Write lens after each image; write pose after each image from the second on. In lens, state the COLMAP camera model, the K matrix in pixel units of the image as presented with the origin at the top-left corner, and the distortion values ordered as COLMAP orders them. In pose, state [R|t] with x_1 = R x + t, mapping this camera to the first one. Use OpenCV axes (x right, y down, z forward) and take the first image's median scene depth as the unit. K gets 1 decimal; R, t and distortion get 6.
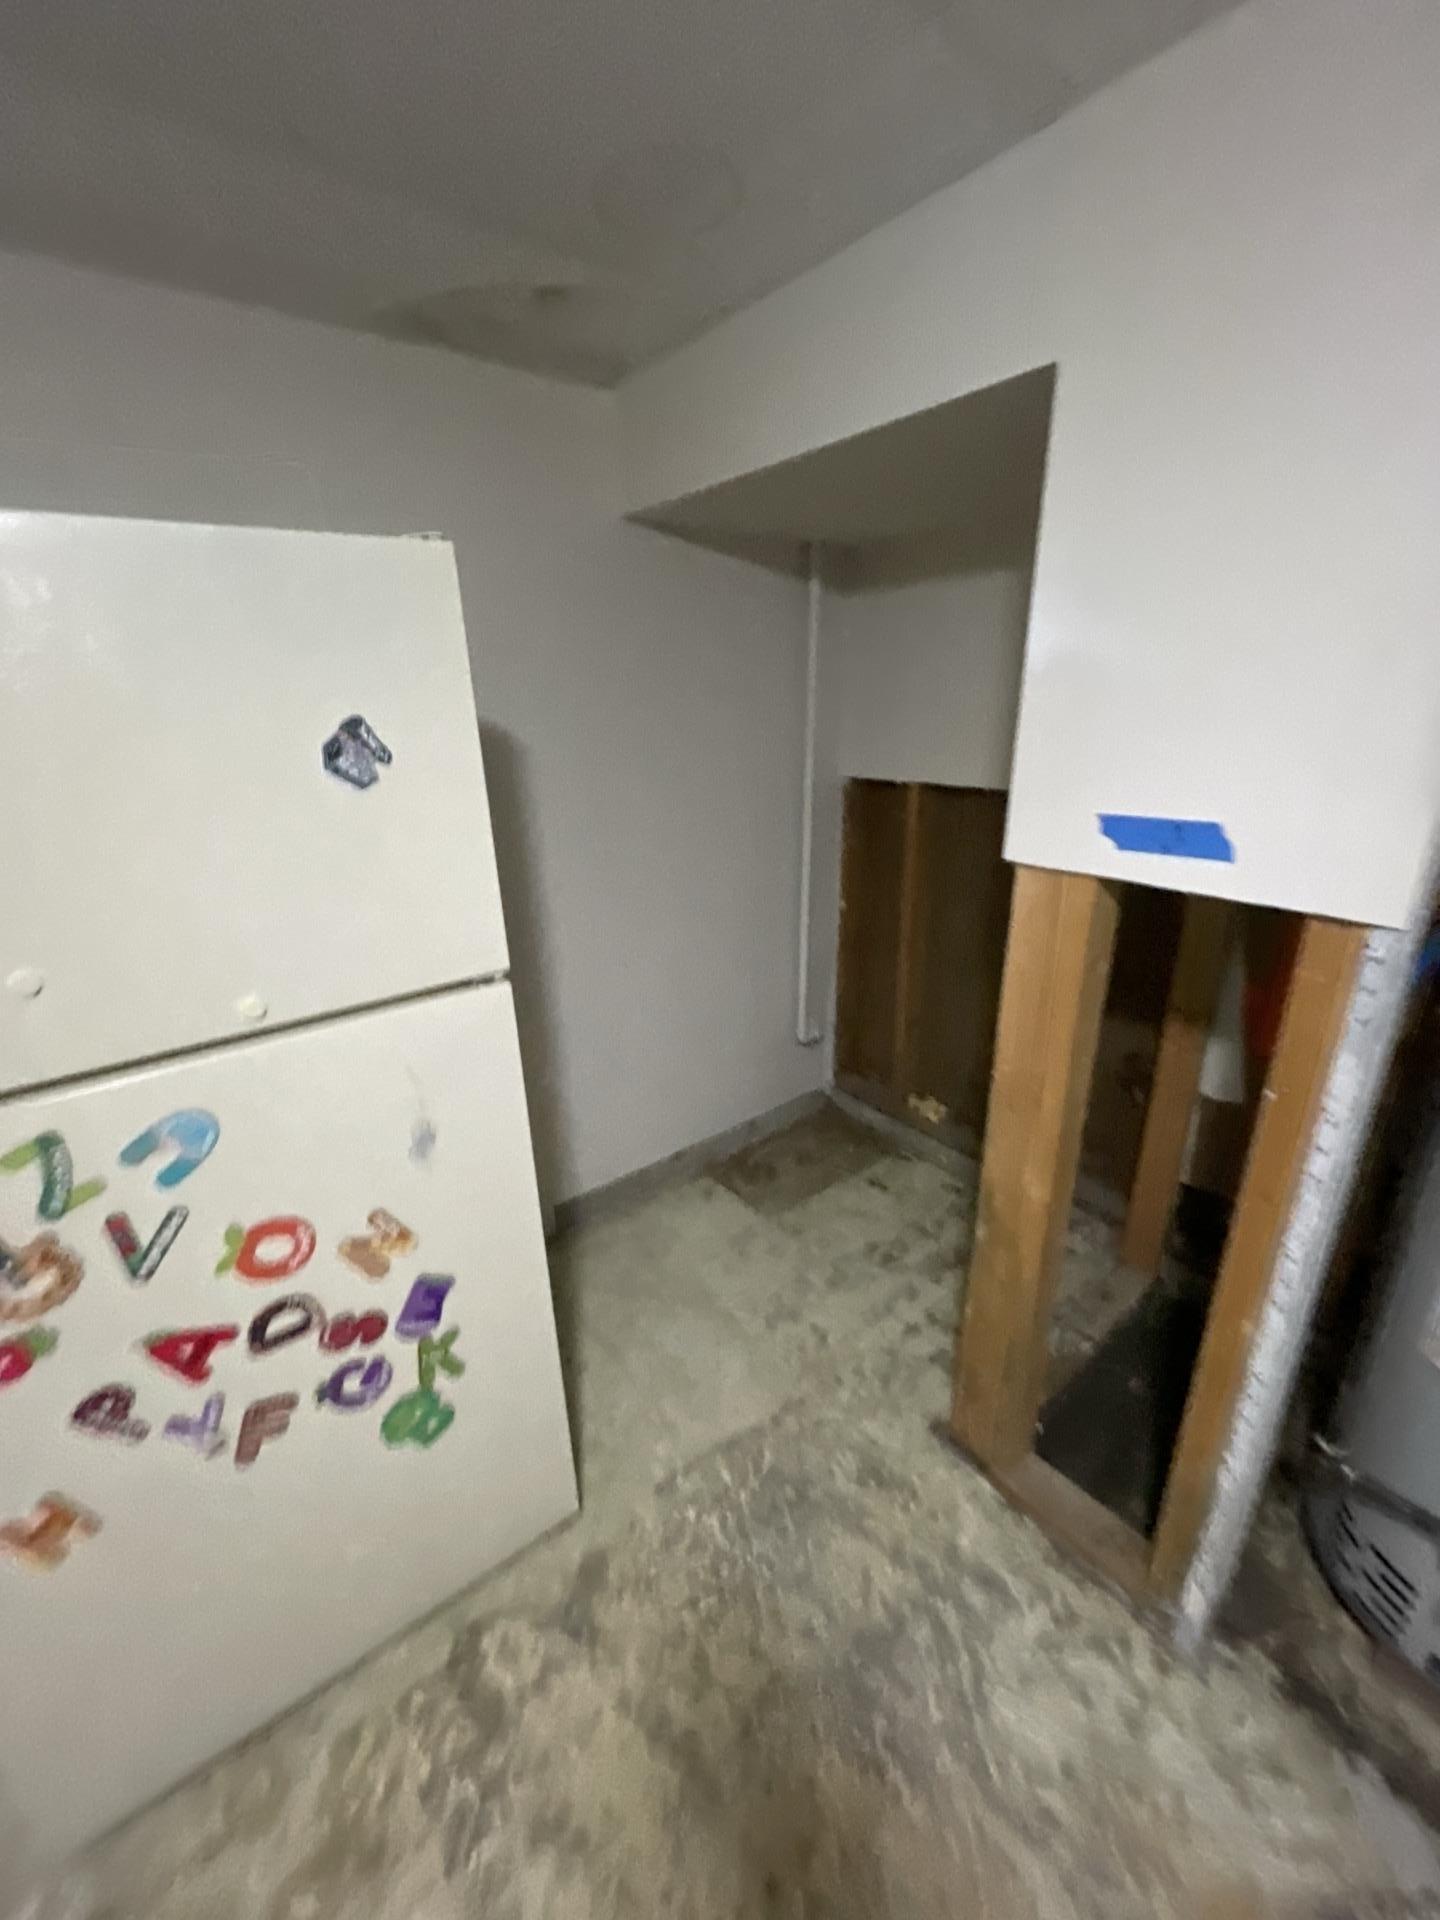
lens RADIAL K [[760.5, 0, 731.8], [0, 760.5, 959.1], [0, 0, 1]] dist [-0.013322, -0.000510]
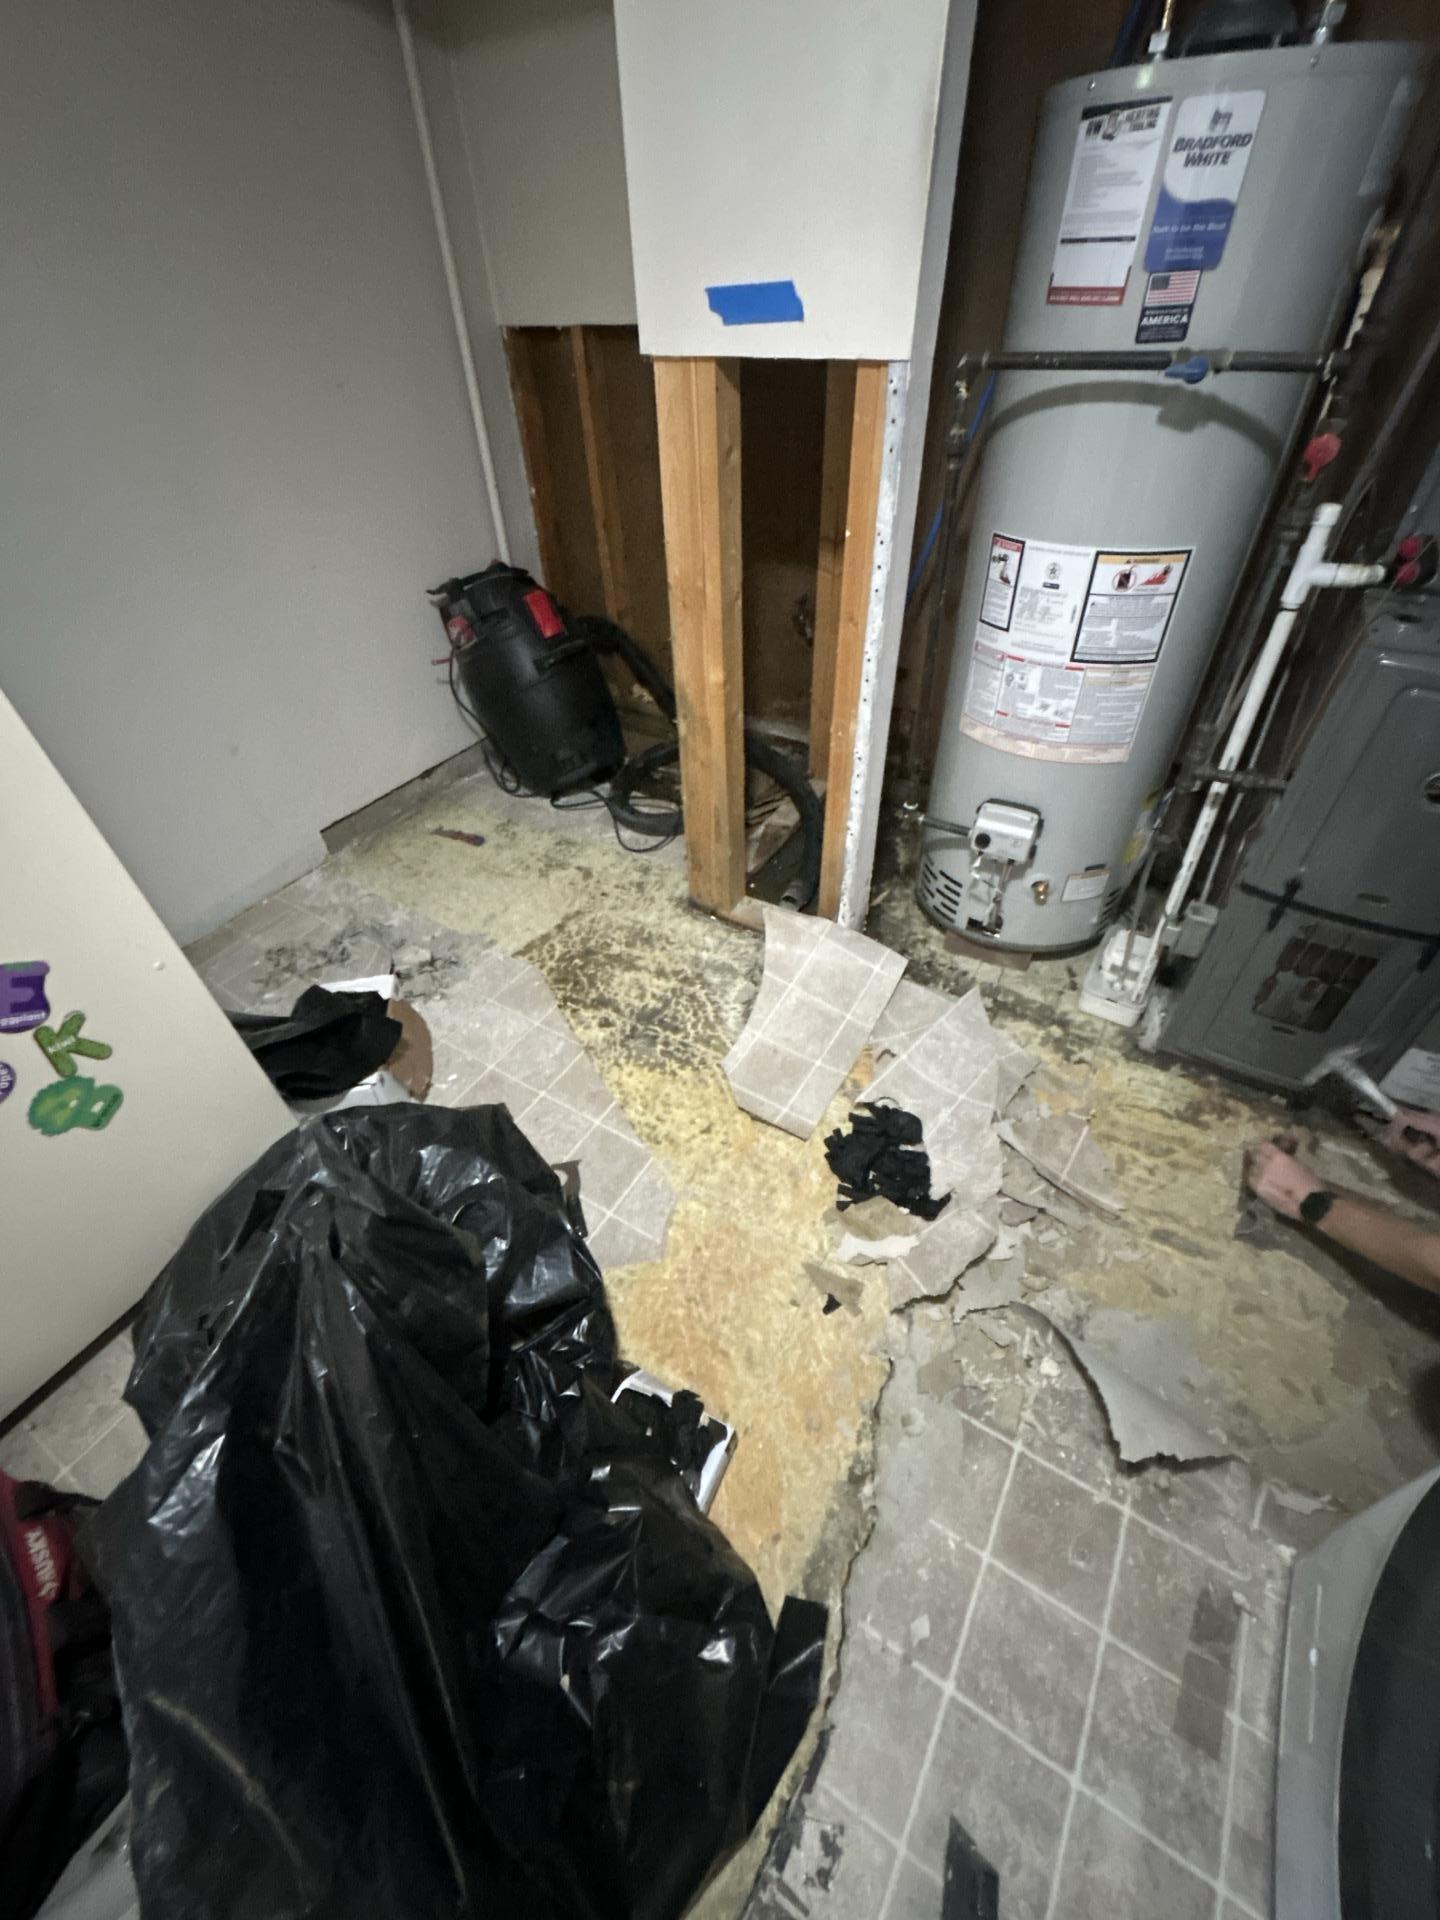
lens RADIAL K [[764.3, 0, 728.0], [0, 764.3, 953.2], [0, 0, 1]] dist [-0.000681, -0.001199]
pose [[0.937776, -0.239041, 0.251864, -0.013103], [0.123500, 0.907507, 0.401471, 0.197109], [-0.324536, -0.345385, 0.880560, -0.283883]]
